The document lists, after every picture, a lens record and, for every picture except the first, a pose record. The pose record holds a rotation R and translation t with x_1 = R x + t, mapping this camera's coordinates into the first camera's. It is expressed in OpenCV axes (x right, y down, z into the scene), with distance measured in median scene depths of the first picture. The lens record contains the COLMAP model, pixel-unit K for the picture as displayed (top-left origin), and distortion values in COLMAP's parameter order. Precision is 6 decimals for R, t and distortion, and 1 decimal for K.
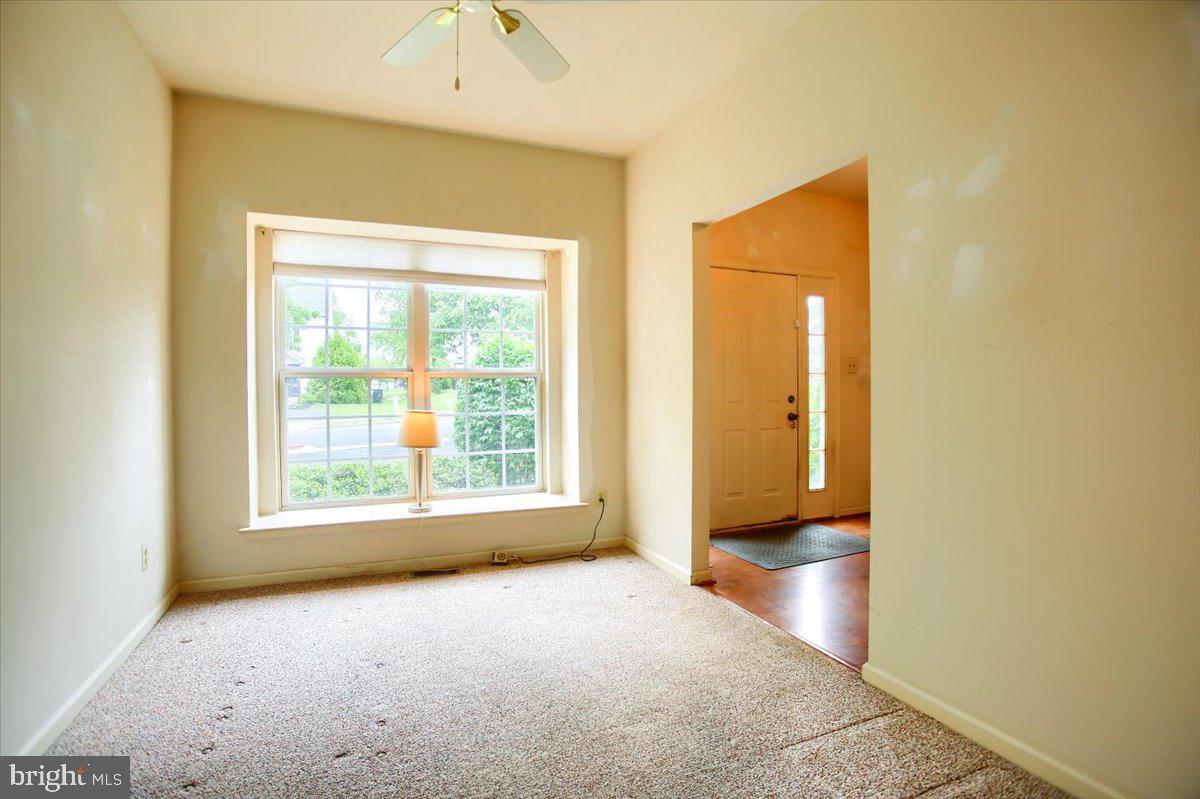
lens RADIAL K [[580.7, 0, 585.2], [0, 580.7, 397.2], [0, 0, 1]] dist [-0.087514, 0.035783]
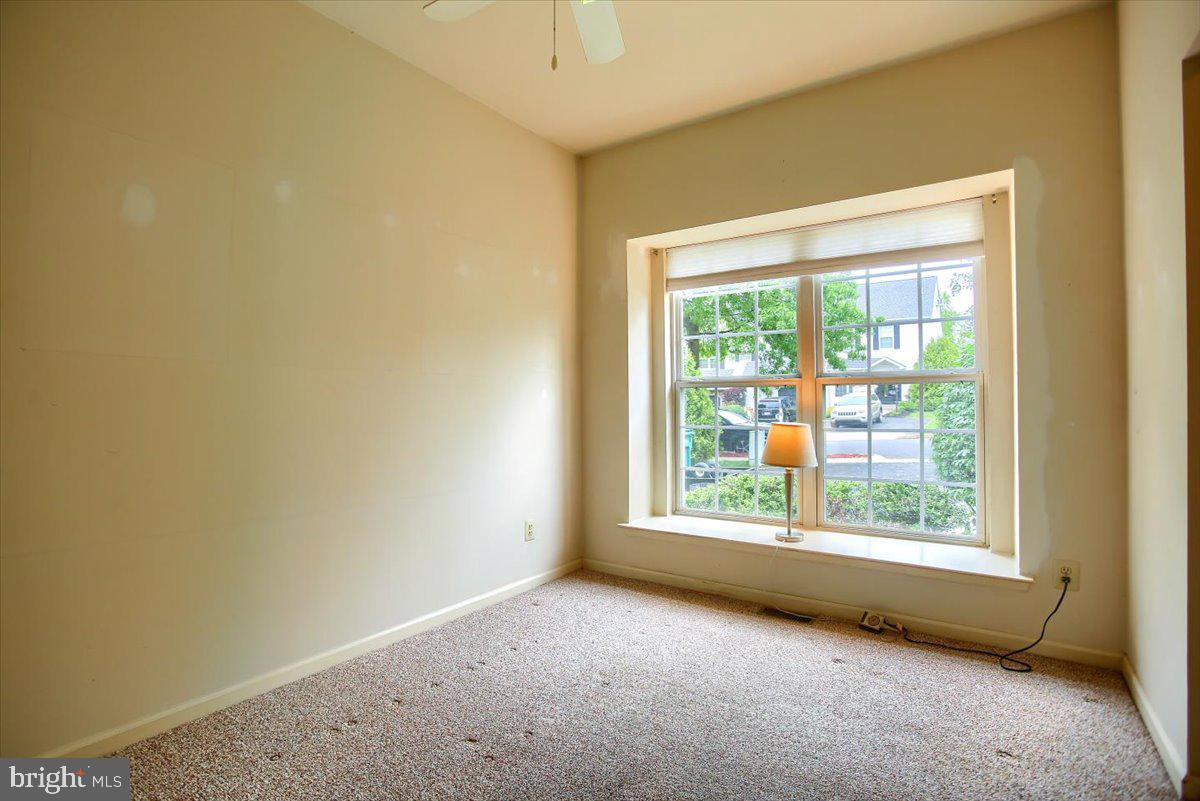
lens RADIAL K [[580.7, 0, 585.2], [0, 580.7, 398.2], [0, 0, 1]] dist [-0.087514, 0.035783]
pose [[0.519771, -0.001554, -0.854304, 0.287007], [-0.007776, 0.999948, -0.006550, -0.006047], [0.854270, 0.010048, 0.519732, 0.290725]]
